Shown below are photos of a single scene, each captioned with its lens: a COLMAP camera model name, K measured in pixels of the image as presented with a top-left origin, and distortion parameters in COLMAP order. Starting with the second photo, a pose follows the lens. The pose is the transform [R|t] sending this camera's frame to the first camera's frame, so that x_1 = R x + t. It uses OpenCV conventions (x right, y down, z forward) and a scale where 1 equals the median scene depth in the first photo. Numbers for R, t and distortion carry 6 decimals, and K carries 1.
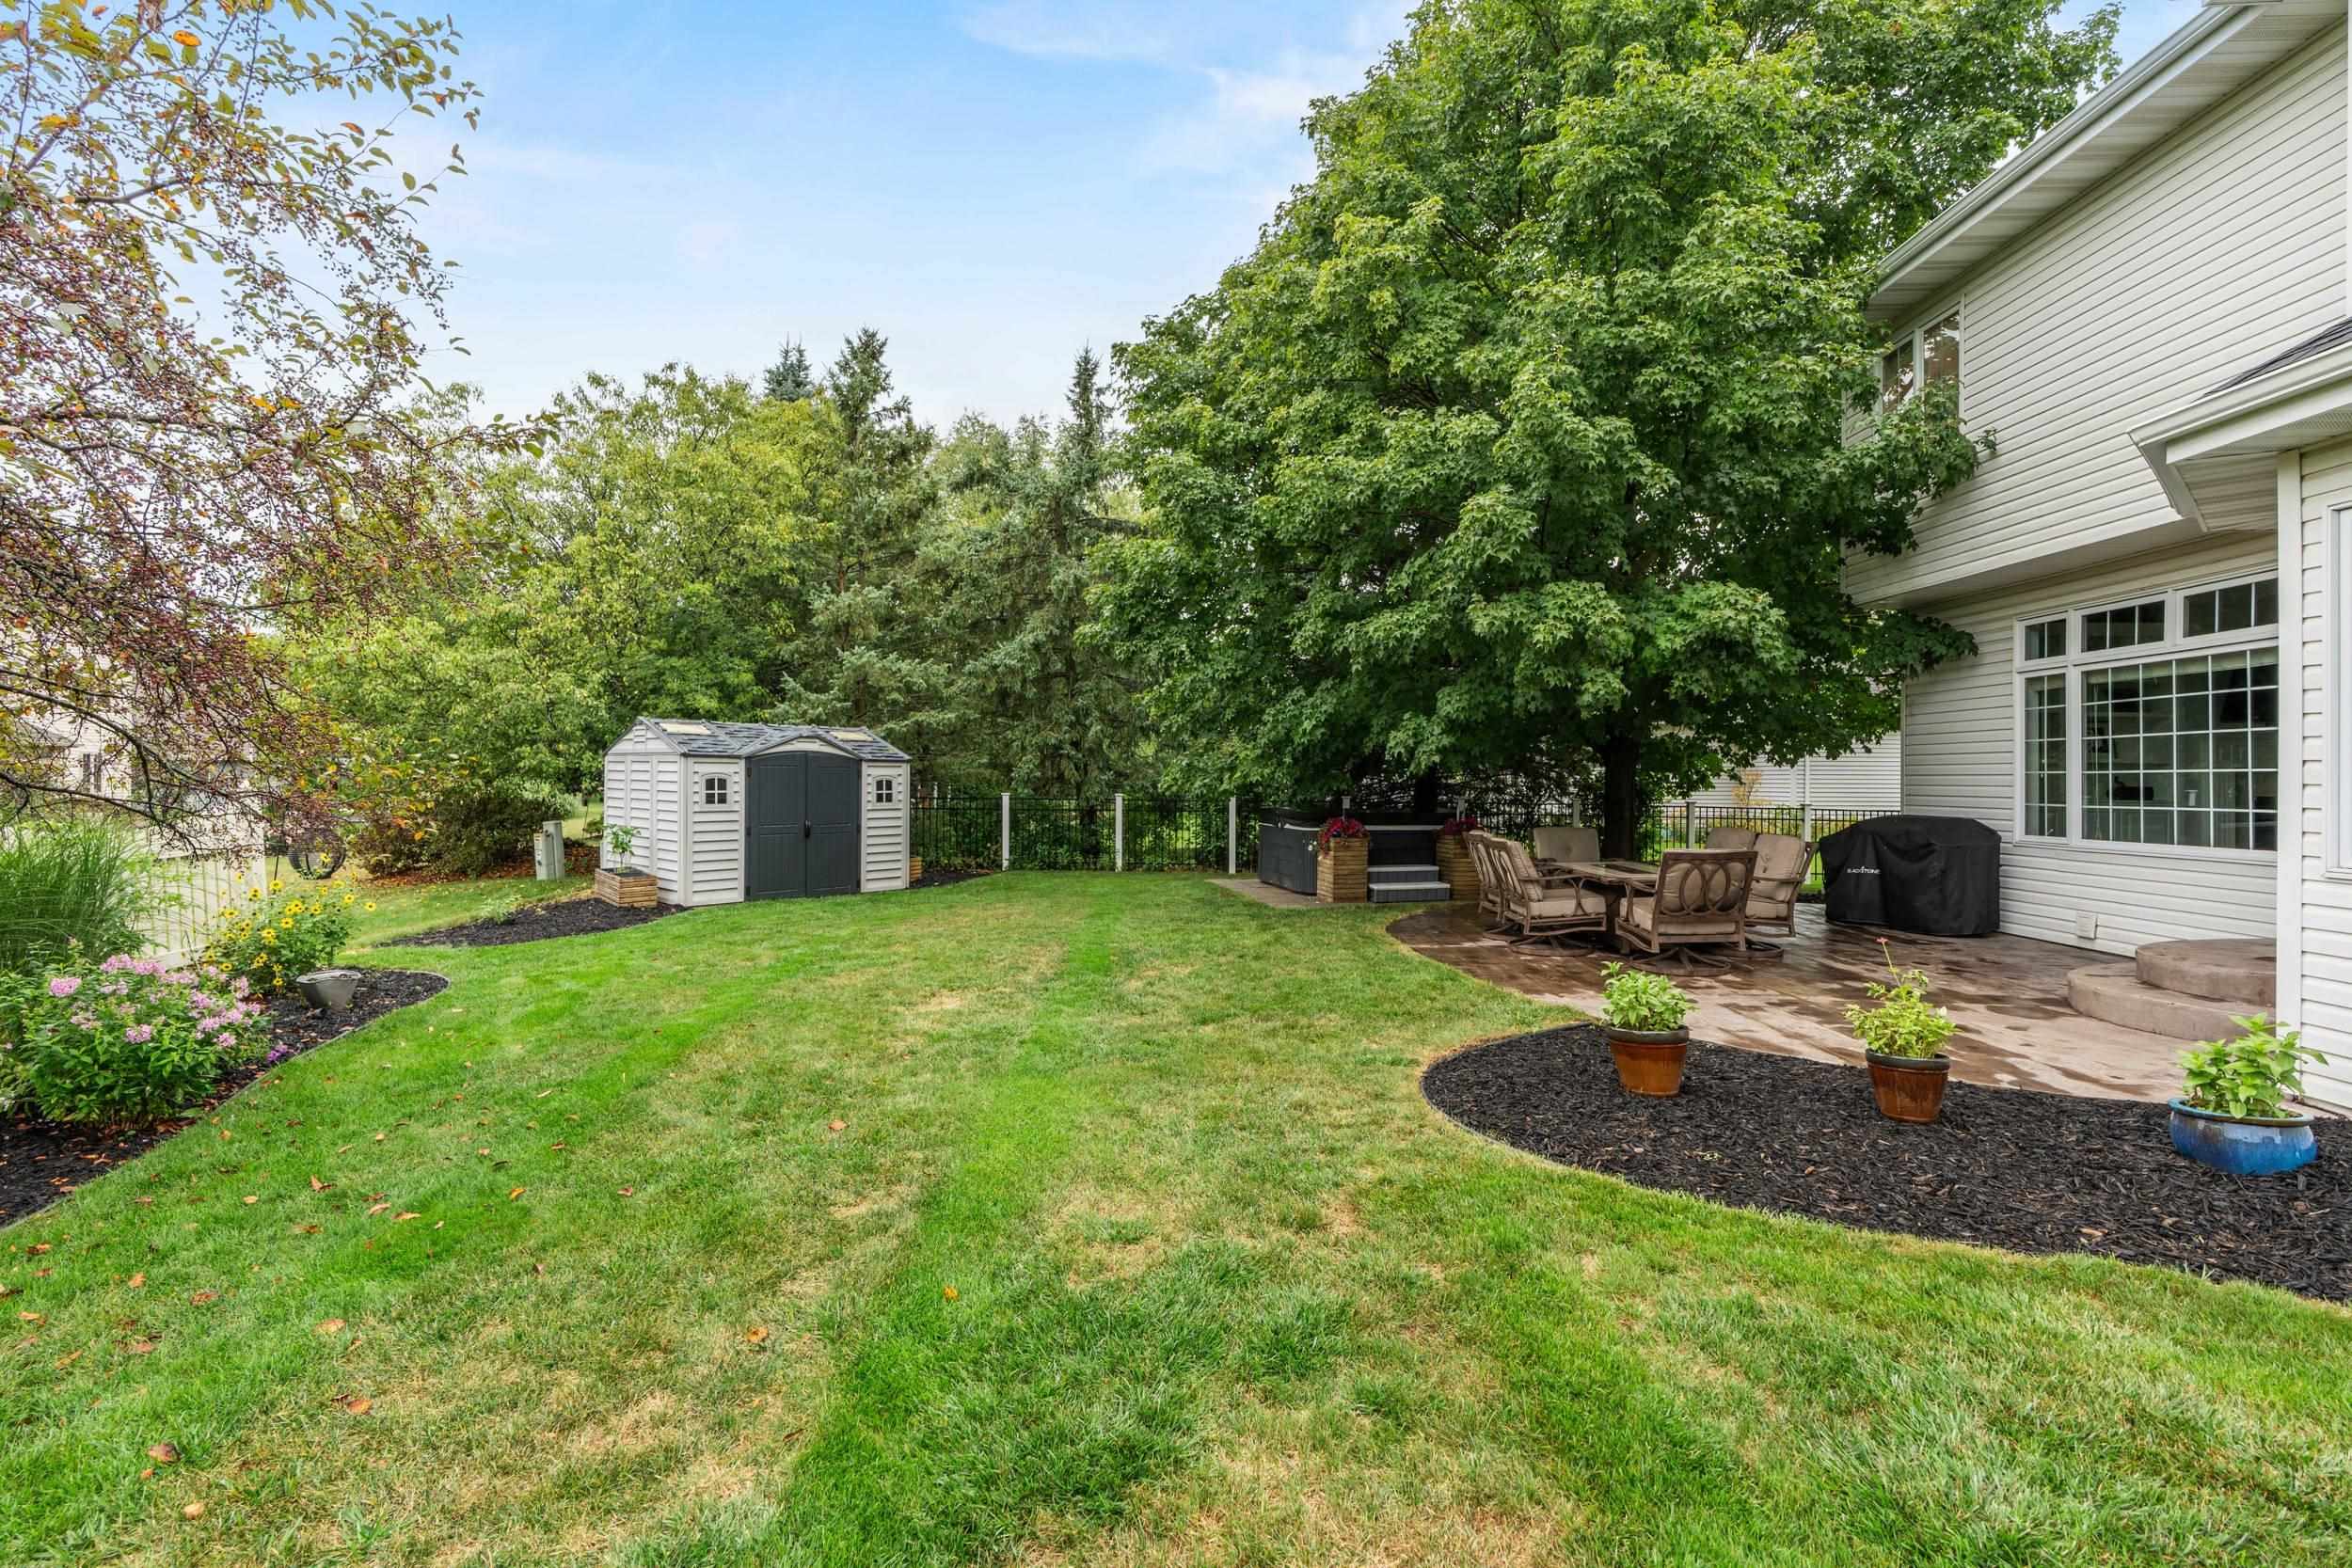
lens RADIAL K [[1075.0, 0, 1156.7], [0, 1075.0, 784.3], [0, 0, 1]] dist [-0.001165, 0.000195]
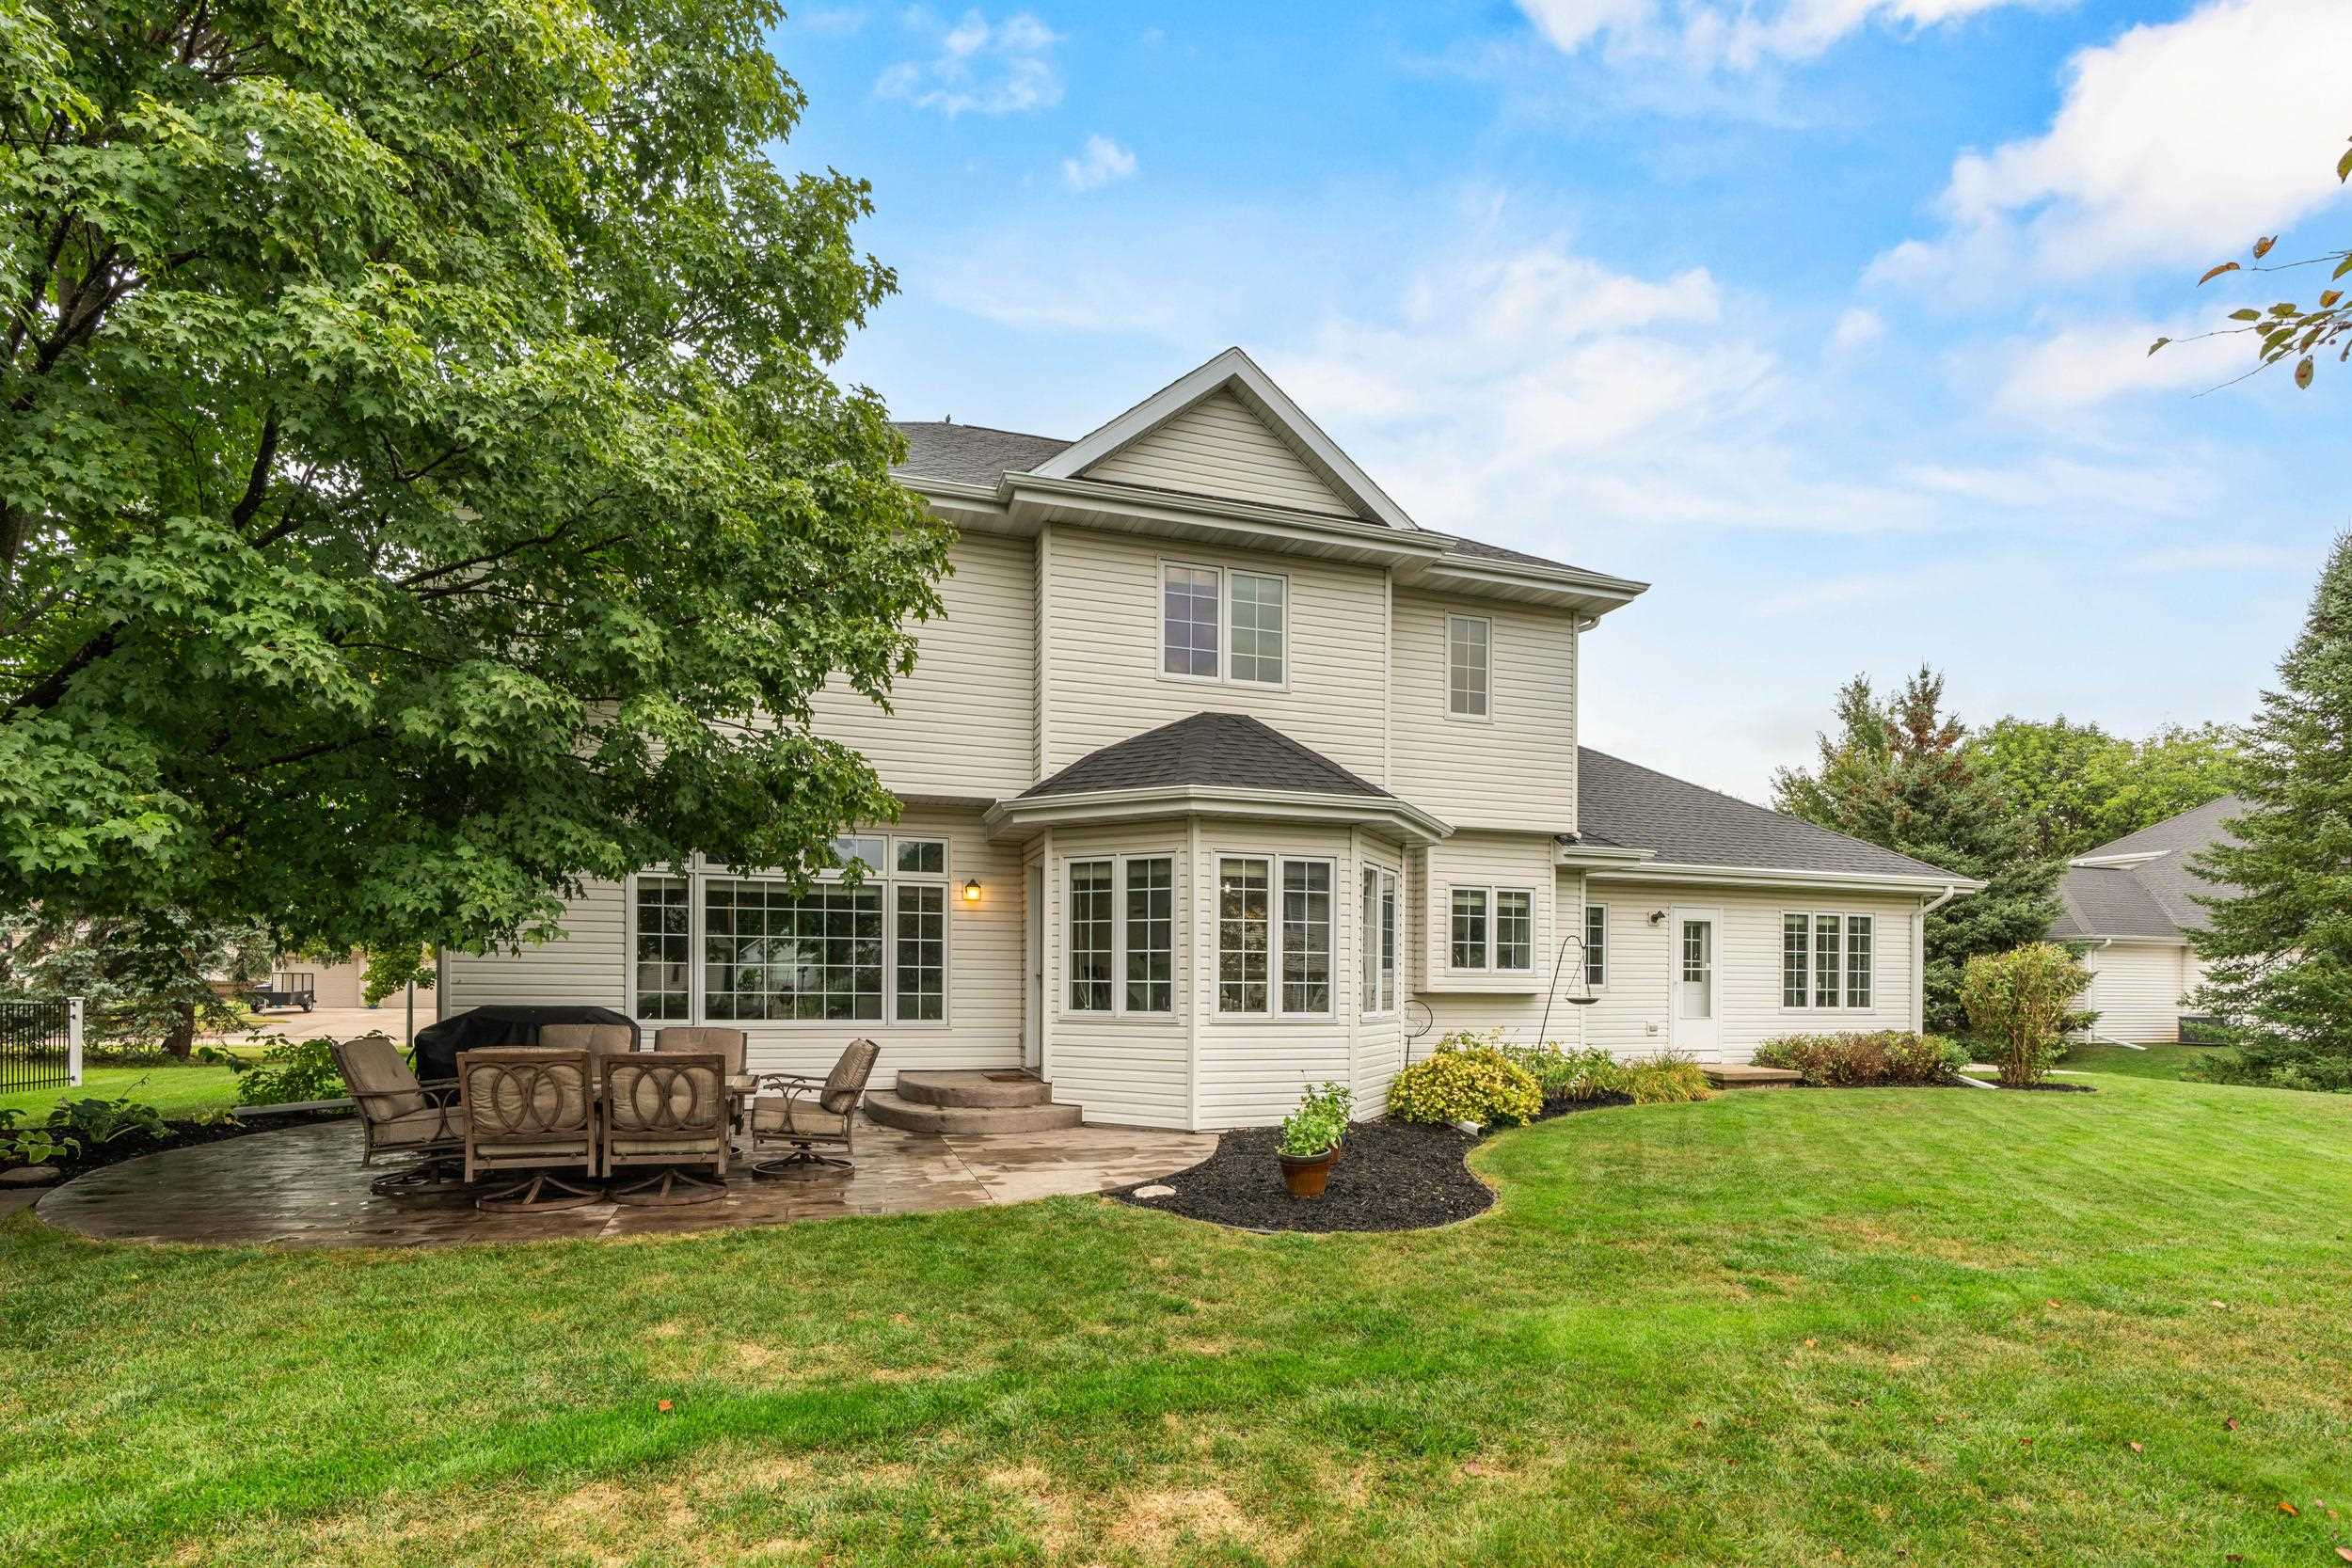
lens RADIAL K [[1137.8, 0, 1165.5], [0, 1137.8, 990.3], [0, 0, 1]] dist [0.000807, -0.000113]
pose [[-0.356341, -0.008935, 0.934313, -0.445286], [-0.005781, 0.999956, 0.007358, 0.004047], [-0.934338, -0.002780, -0.356377, 0.854373]]
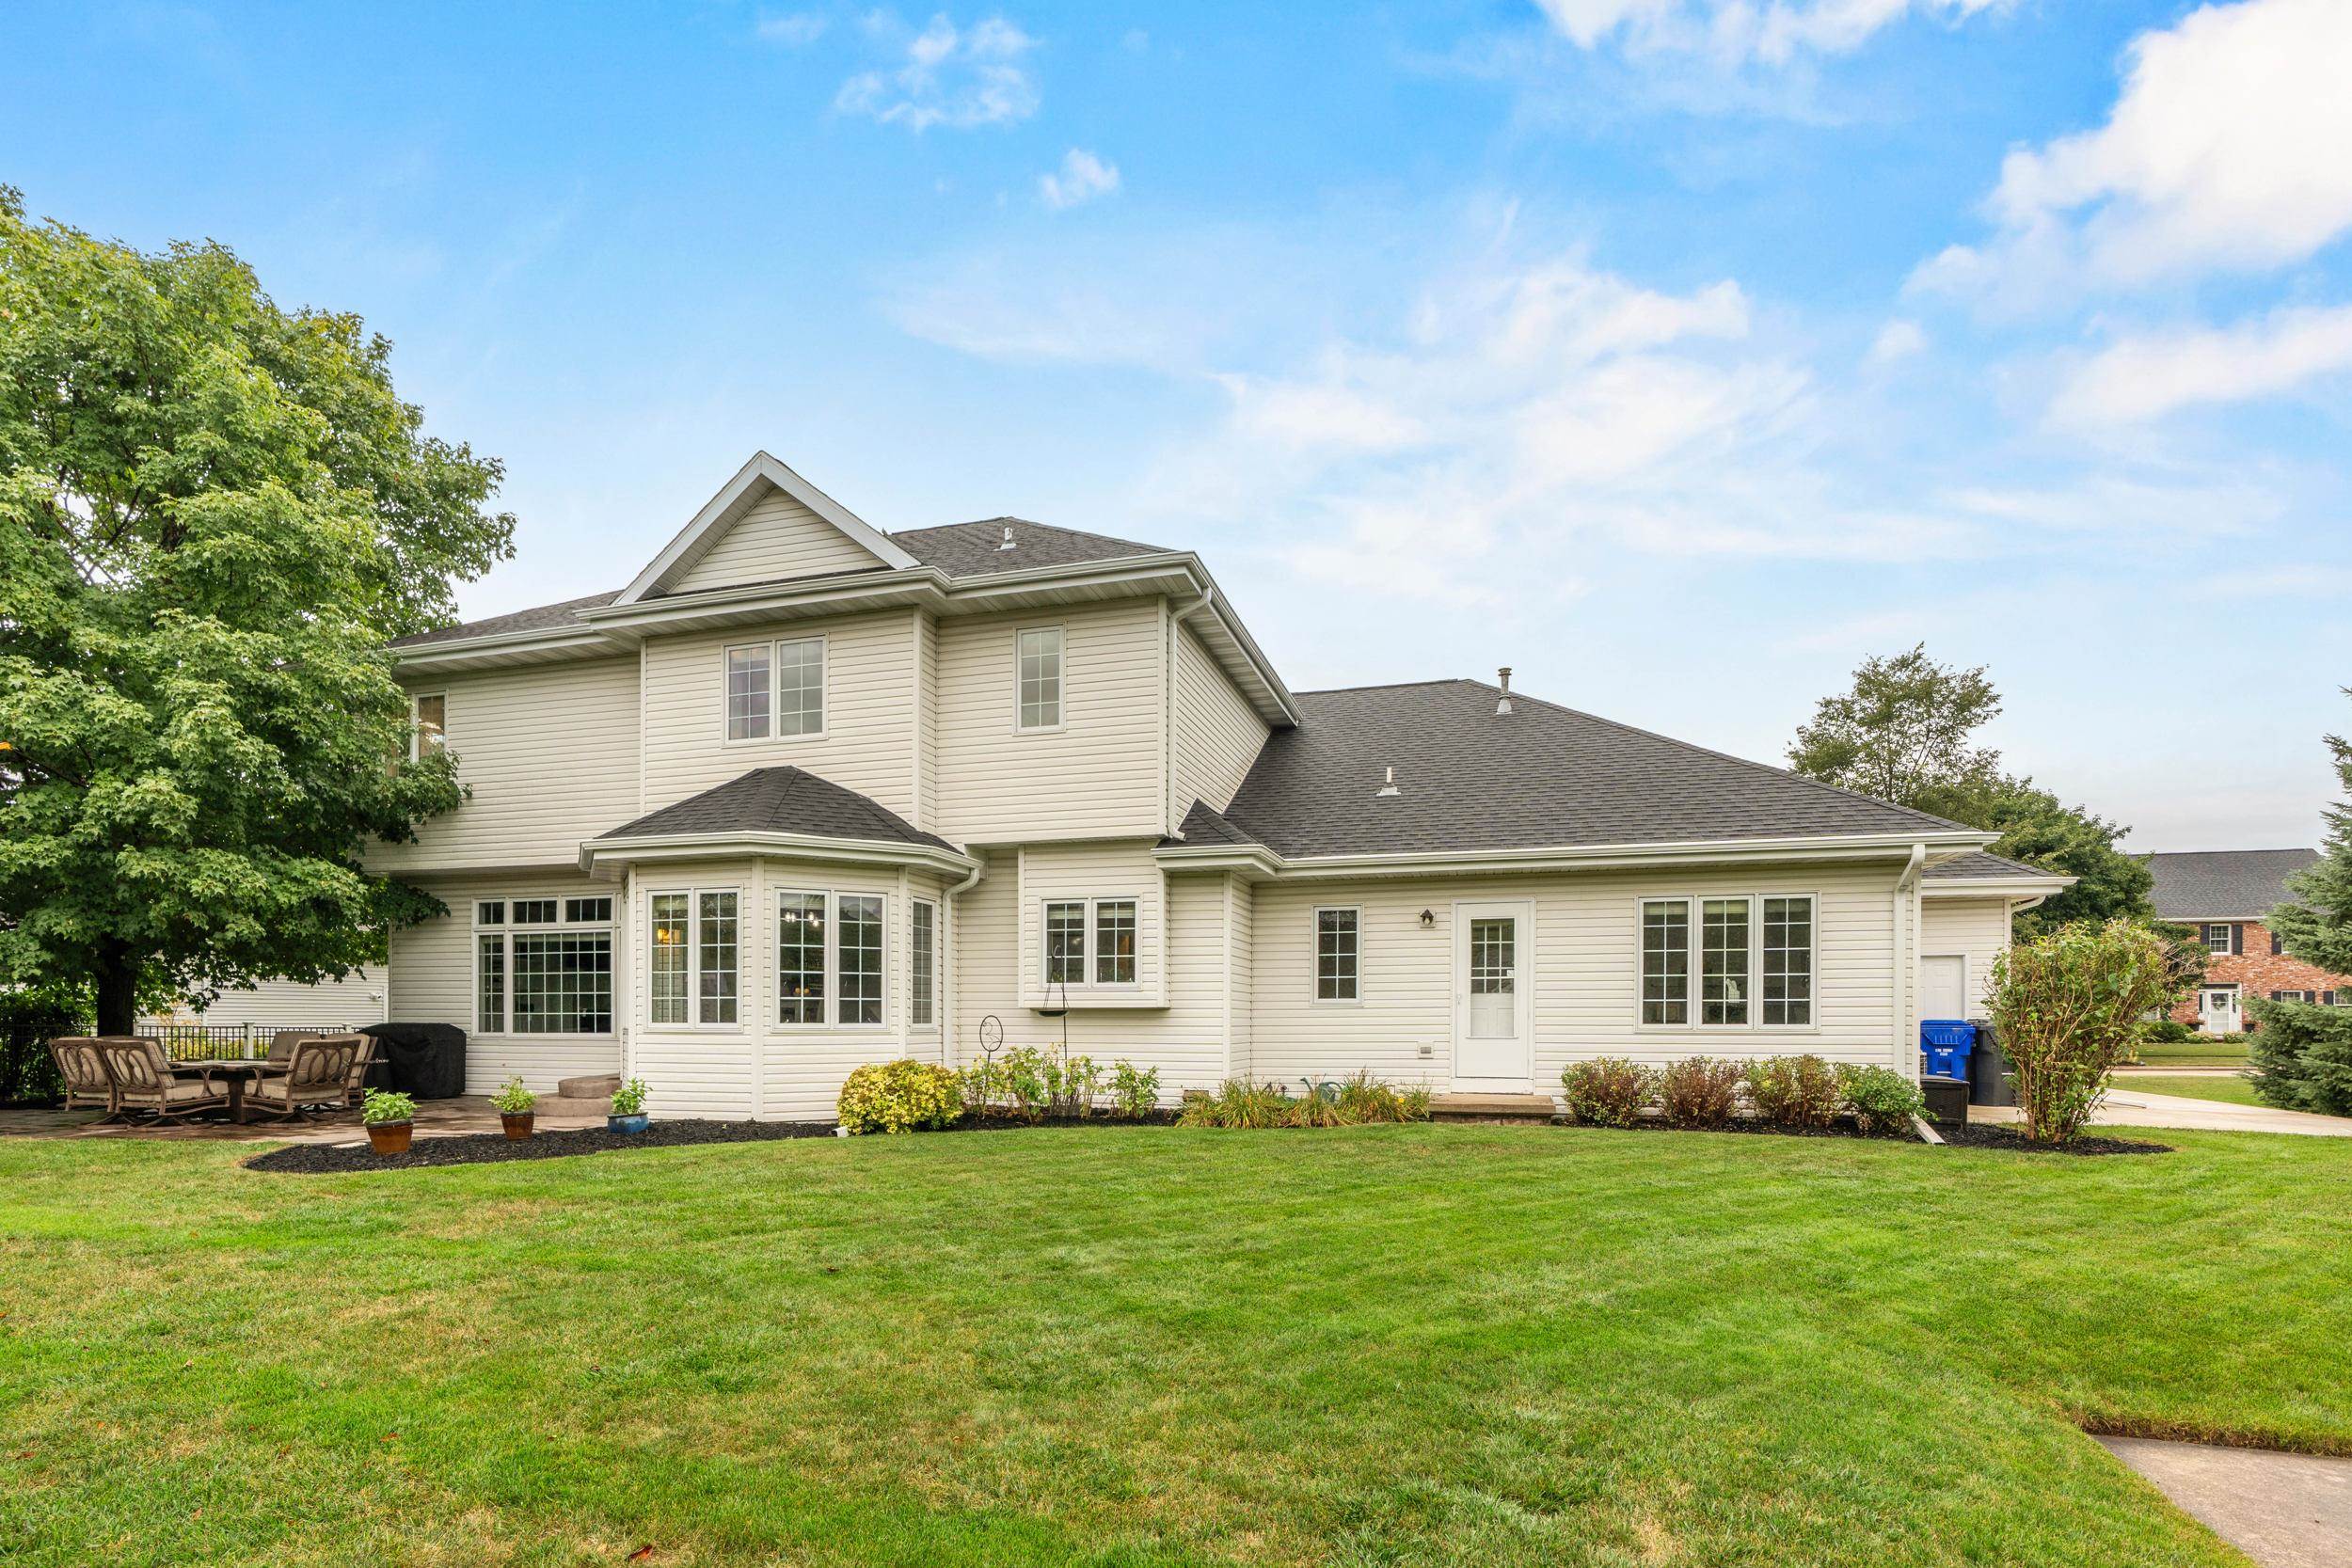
lens RADIAL K [[1150.7, 0, 1180.8], [0, 1150.7, 1022.4], [0, 0, 1]] dist [-0.001496, -0.000708]
pose [[0.238032, -0.007801, 0.971226, -0.583897], [0.003936, 0.999967, 0.007068, 0.022741], [-0.971249, 0.002140, 0.238055, -0.411206]]
